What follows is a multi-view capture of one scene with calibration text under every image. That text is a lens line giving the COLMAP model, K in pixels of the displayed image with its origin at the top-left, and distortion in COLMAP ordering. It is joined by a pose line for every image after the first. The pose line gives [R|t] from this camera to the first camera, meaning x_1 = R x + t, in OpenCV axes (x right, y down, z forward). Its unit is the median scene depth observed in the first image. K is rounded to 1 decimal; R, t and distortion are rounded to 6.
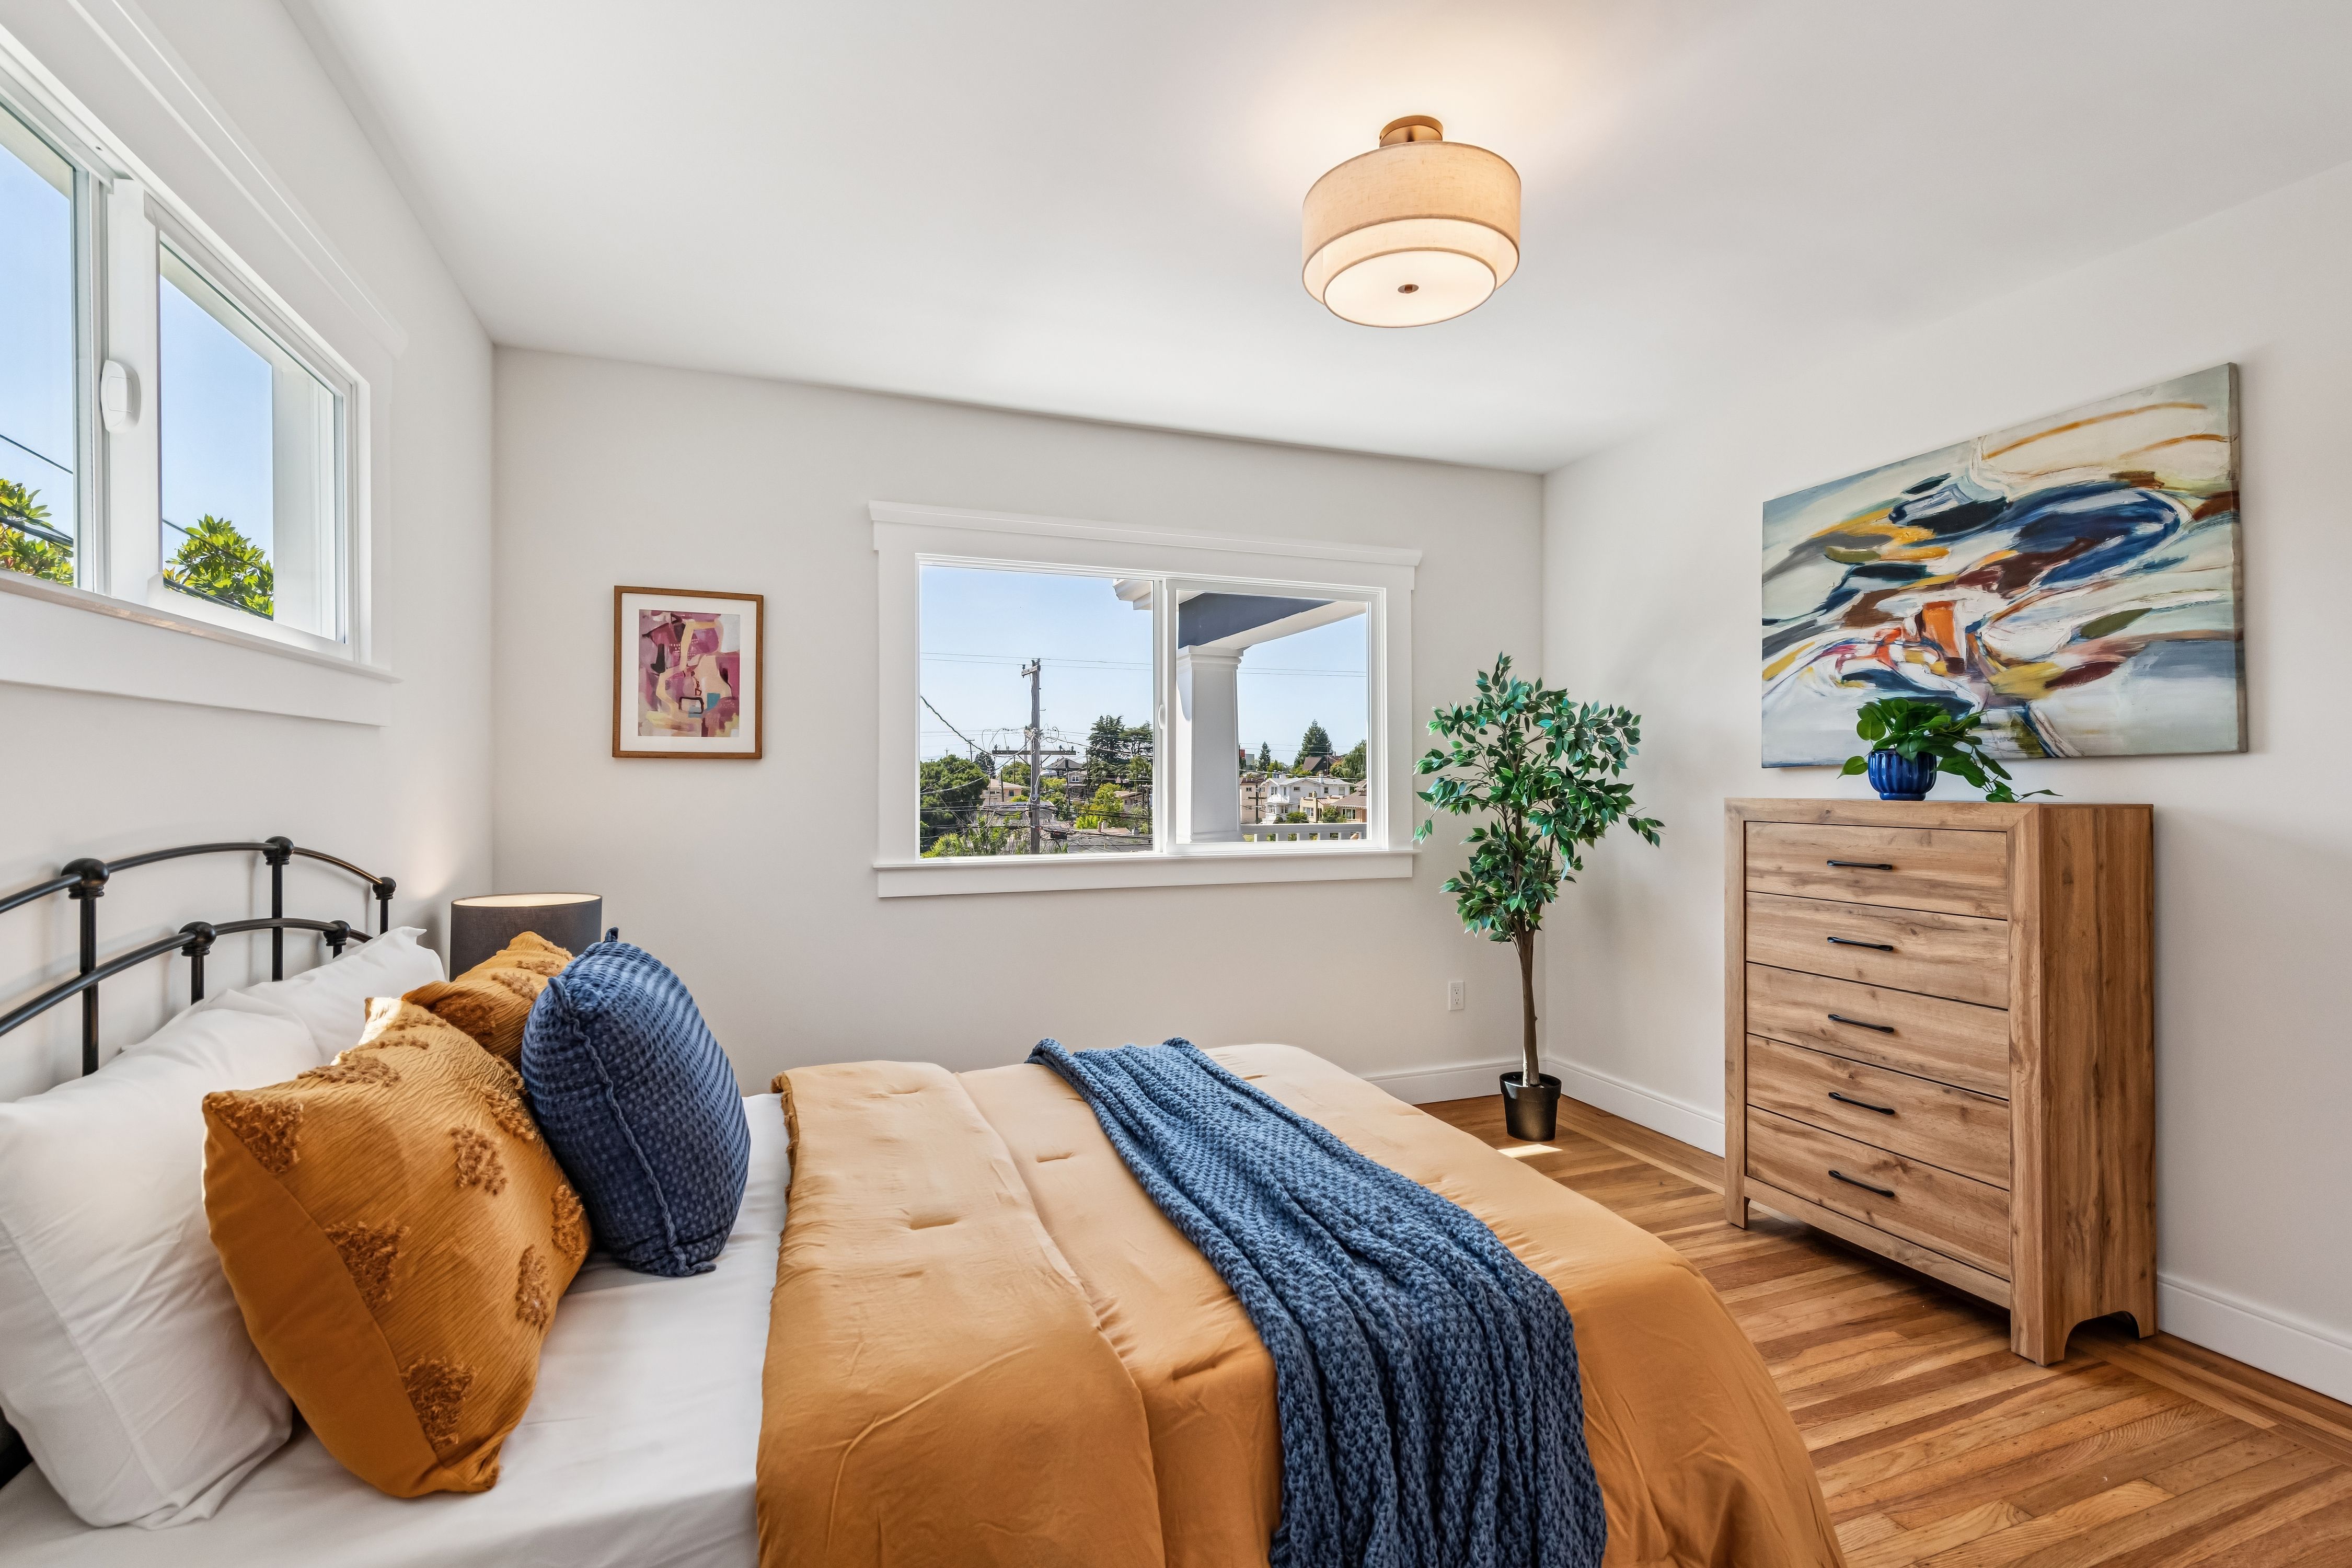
lens RADIAL K [[1035.8, 0, 1176.0], [0, 1035.8, 784.0], [0, 0, 1]] dist [0.003572, 0.000193]
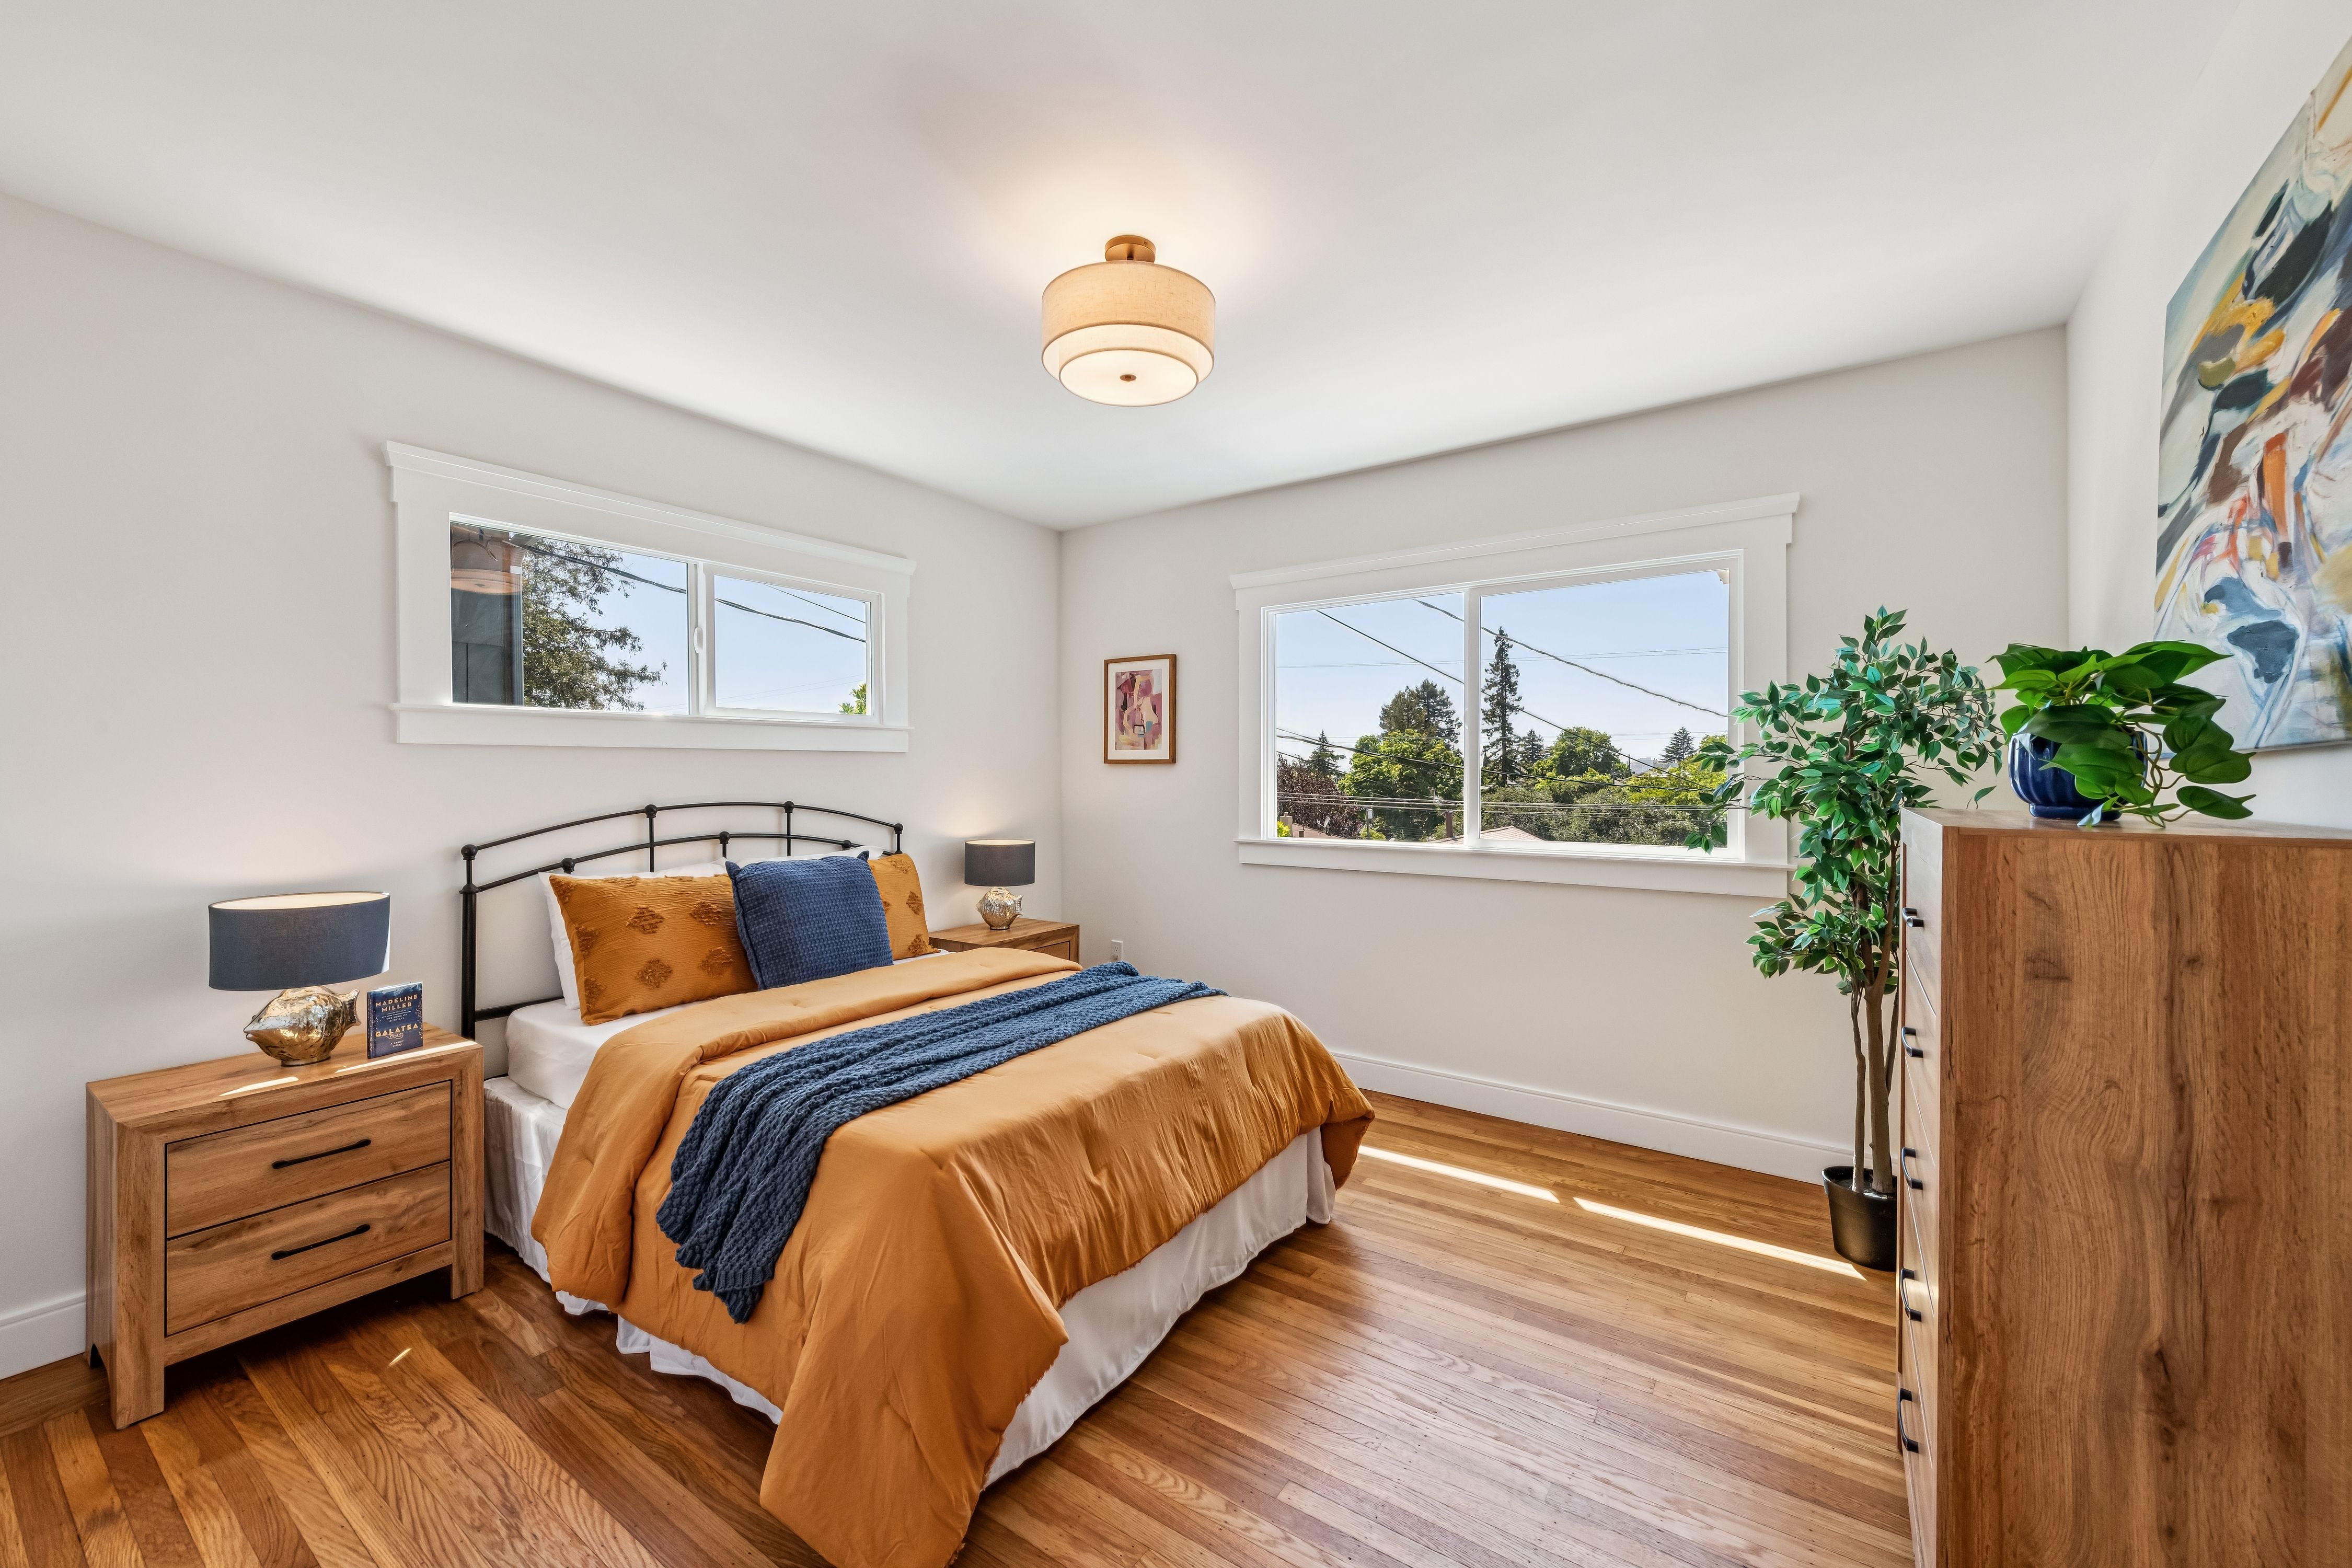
lens RADIAL K [[922.7, 0, 1171.4], [0, 922.7, 781.8], [0, 0, 1]] dist [0.009494, -0.000344]
pose [[0.558543, 0.006670, -0.829449, 0.732132], [-0.003257, 0.999978, 0.005847, -0.005321], [0.829469, -0.000564, 0.558552, 0.259550]]
